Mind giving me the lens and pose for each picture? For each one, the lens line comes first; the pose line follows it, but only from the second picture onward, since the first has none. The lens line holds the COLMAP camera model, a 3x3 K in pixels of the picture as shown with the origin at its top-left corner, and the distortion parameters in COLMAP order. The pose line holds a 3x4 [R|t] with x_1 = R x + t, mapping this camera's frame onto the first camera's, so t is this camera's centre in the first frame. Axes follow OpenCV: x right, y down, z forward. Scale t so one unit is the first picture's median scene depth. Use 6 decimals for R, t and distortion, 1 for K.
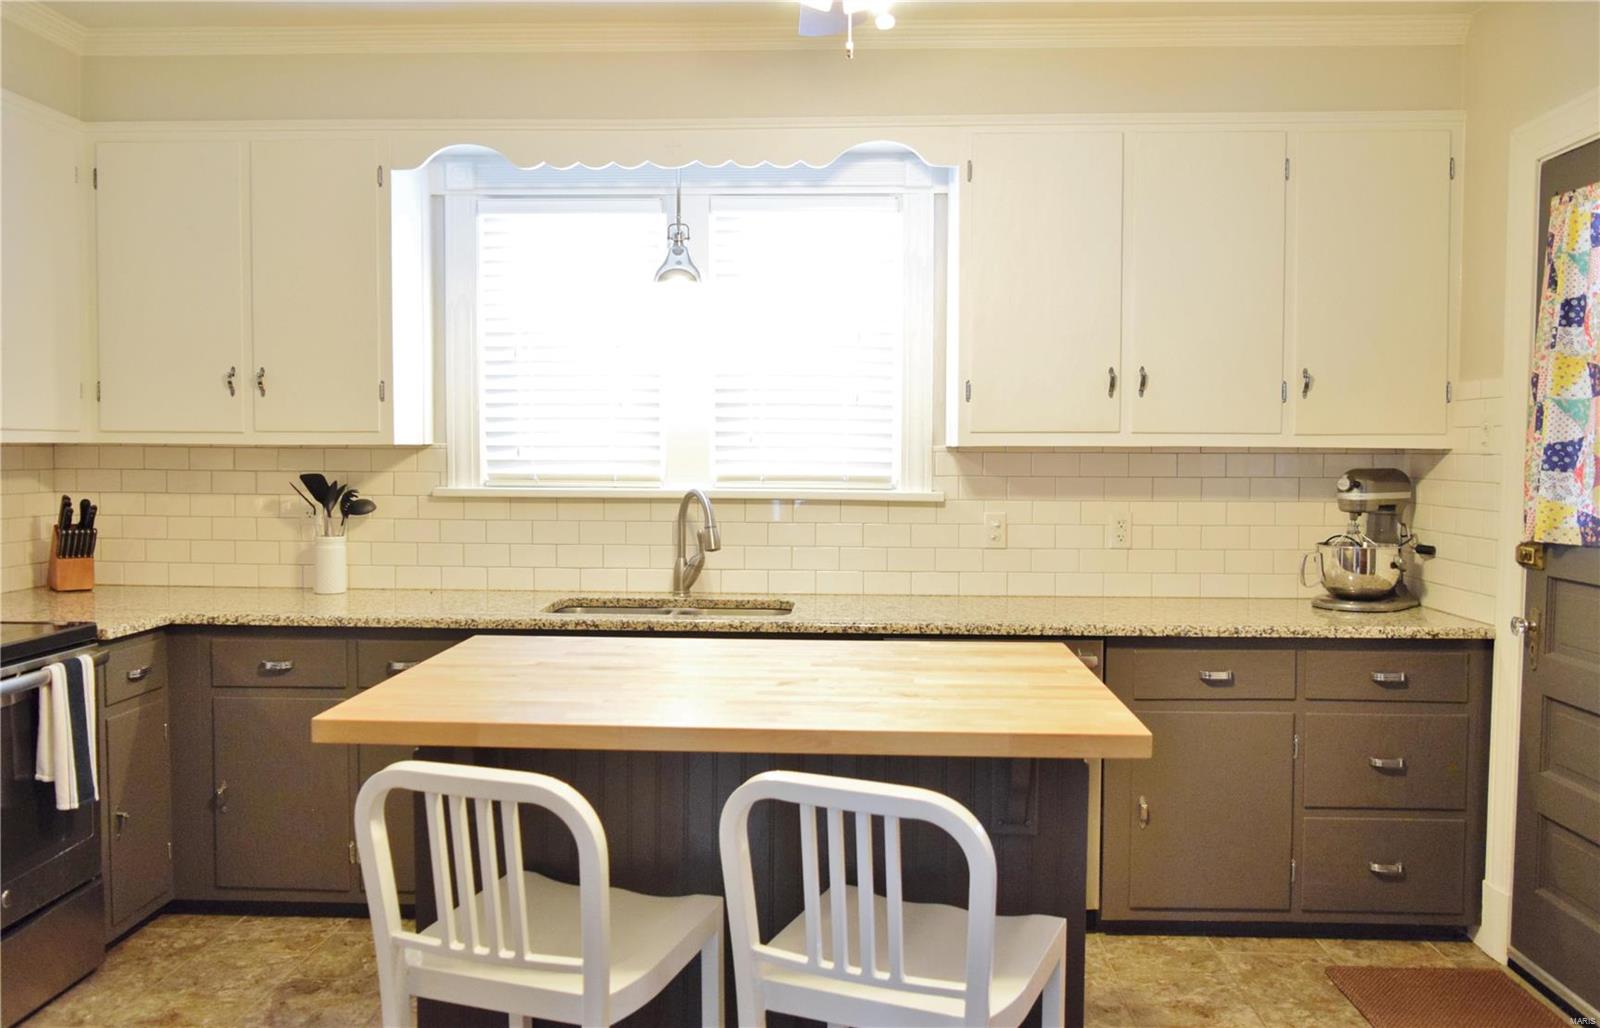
lens RADIAL K [[1327.8, 0, 776.7], [0, 1327.8, 499.0], [0, 0, 1]] dist [-0.006399, 0.002631]
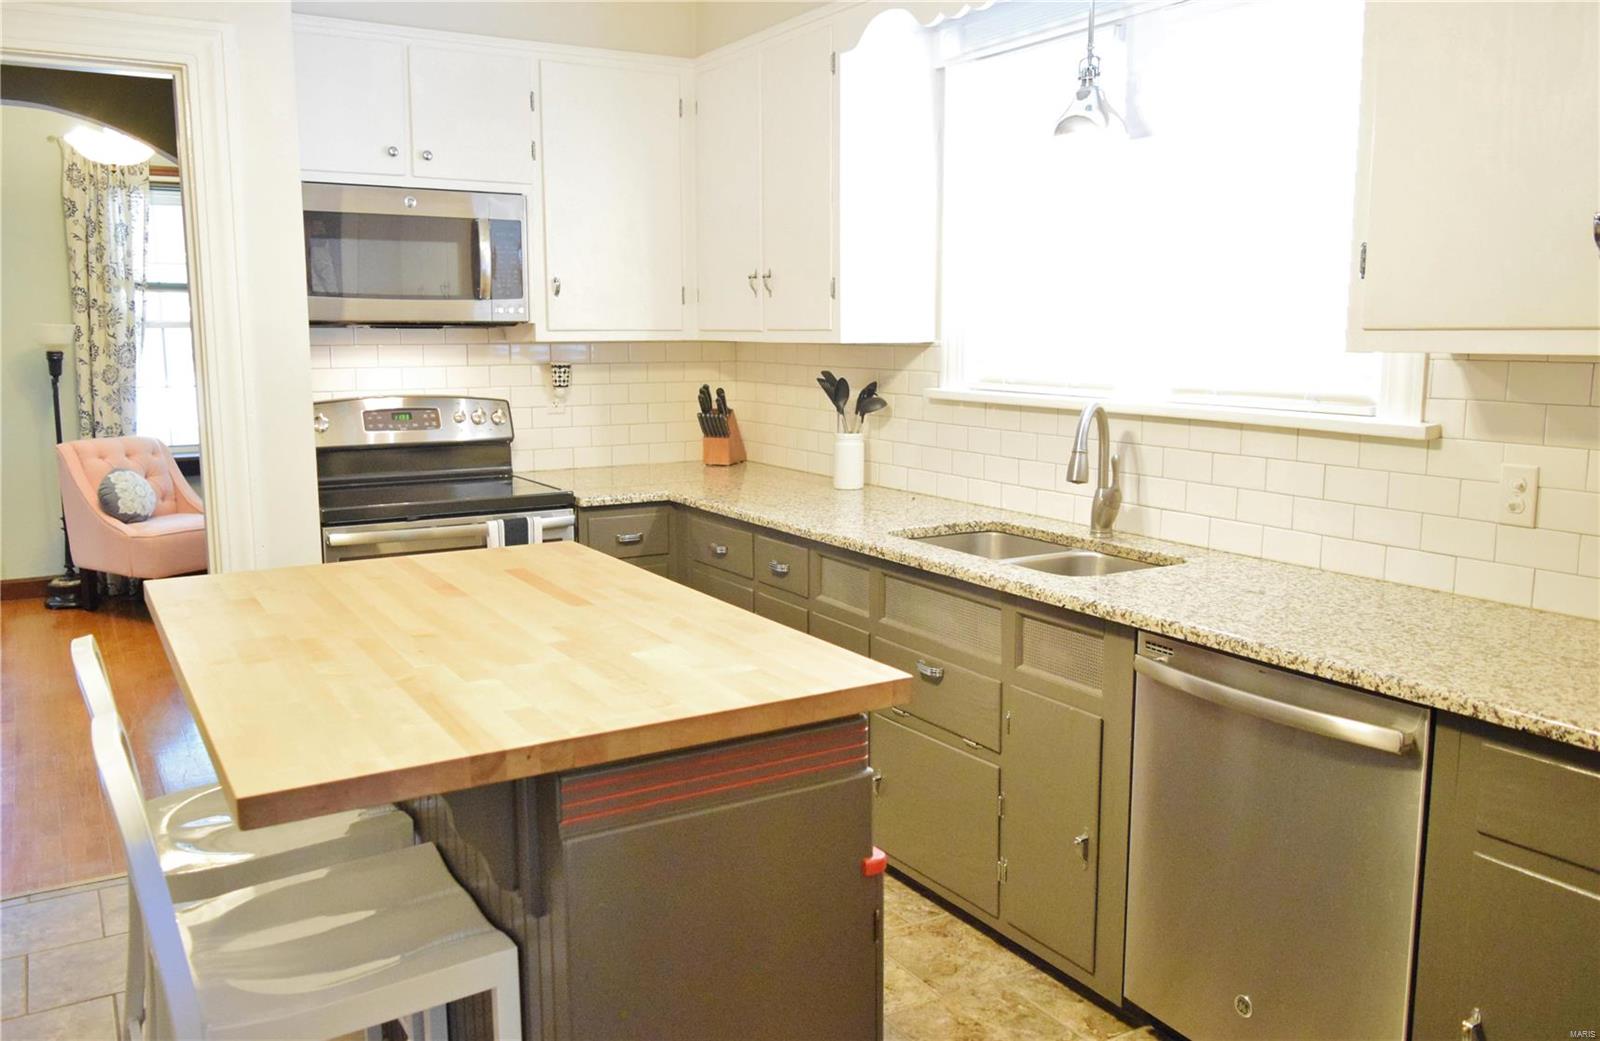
lens RADIAL K [[1272.4, 0, 781.9], [0, 1272.4, 513.5], [0, 0, 1]] dist [-0.018299, 0.010472]
pose [[0.550466, 0.115717, -0.826799, 0.456708], [-0.031857, 0.992538, 0.117704, -0.024320], [0.834249, -0.038453, 0.550045, 0.426347]]
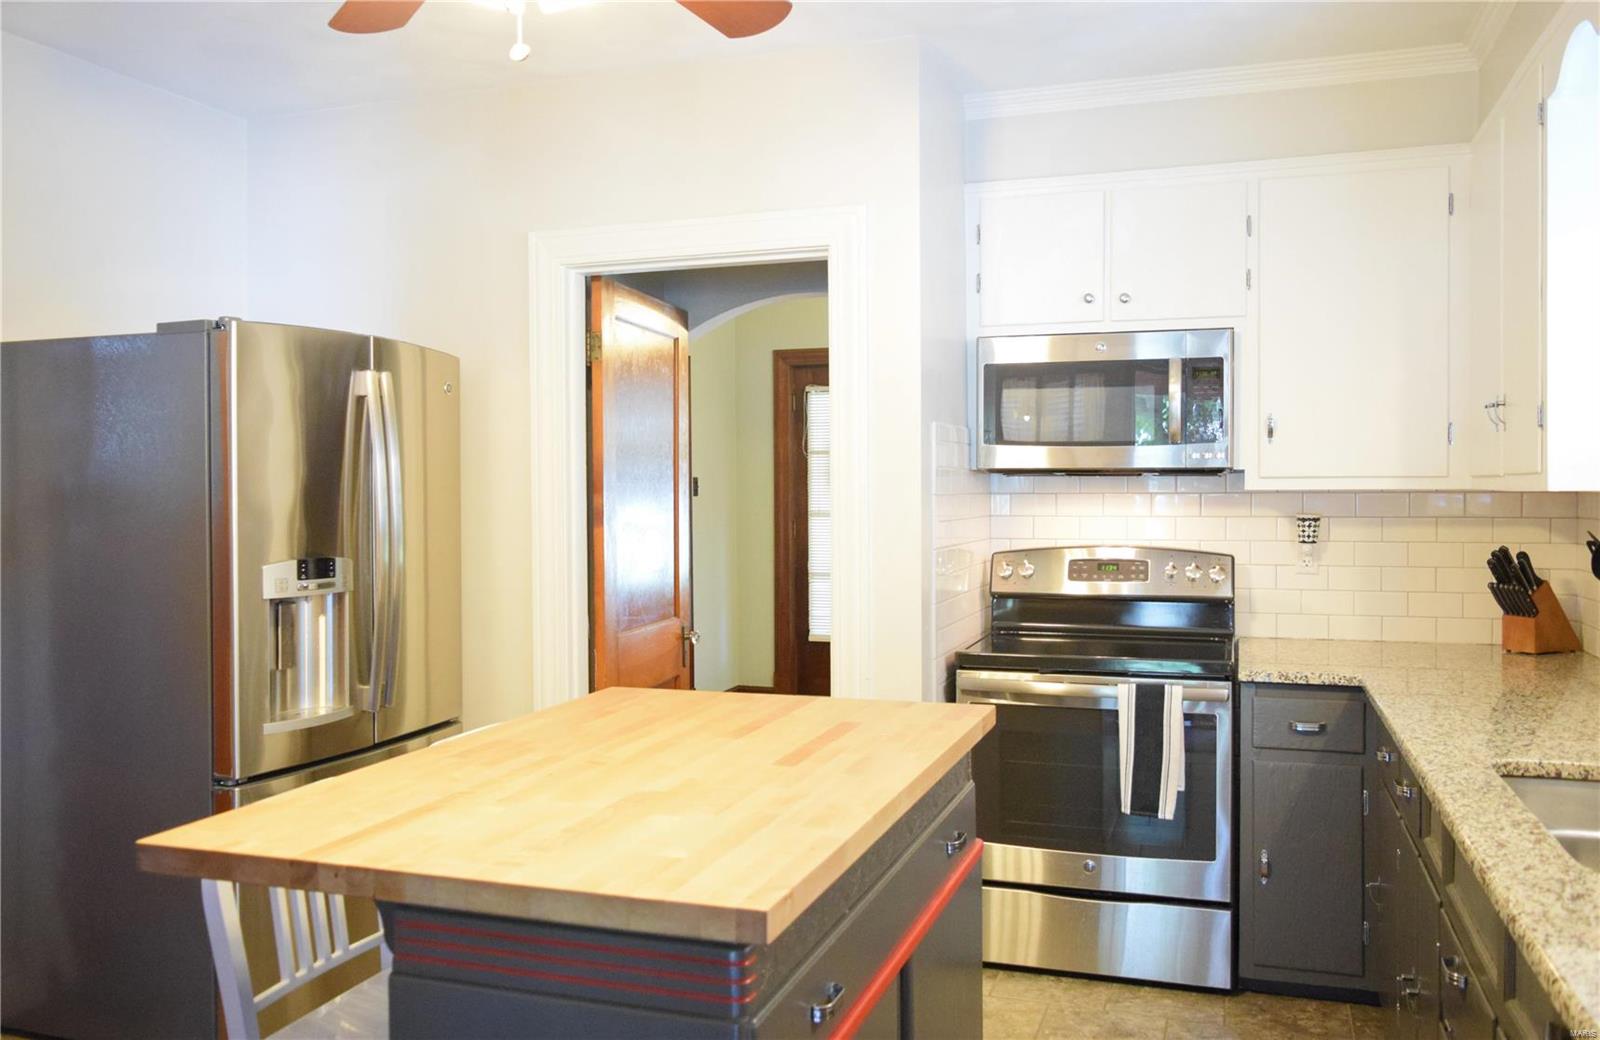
lens RADIAL K [[1272.4, 0, 781.9], [0, 1272.4, 513.0], [0, 0, 1]] dist [-0.018299, 0.010472]
pose [[-0.283471, 0.017009, -0.958830, 0.445984], [-0.036910, 0.998908, 0.028632, -0.032404], [0.958270, 0.043507, -0.282534, 0.770842]]
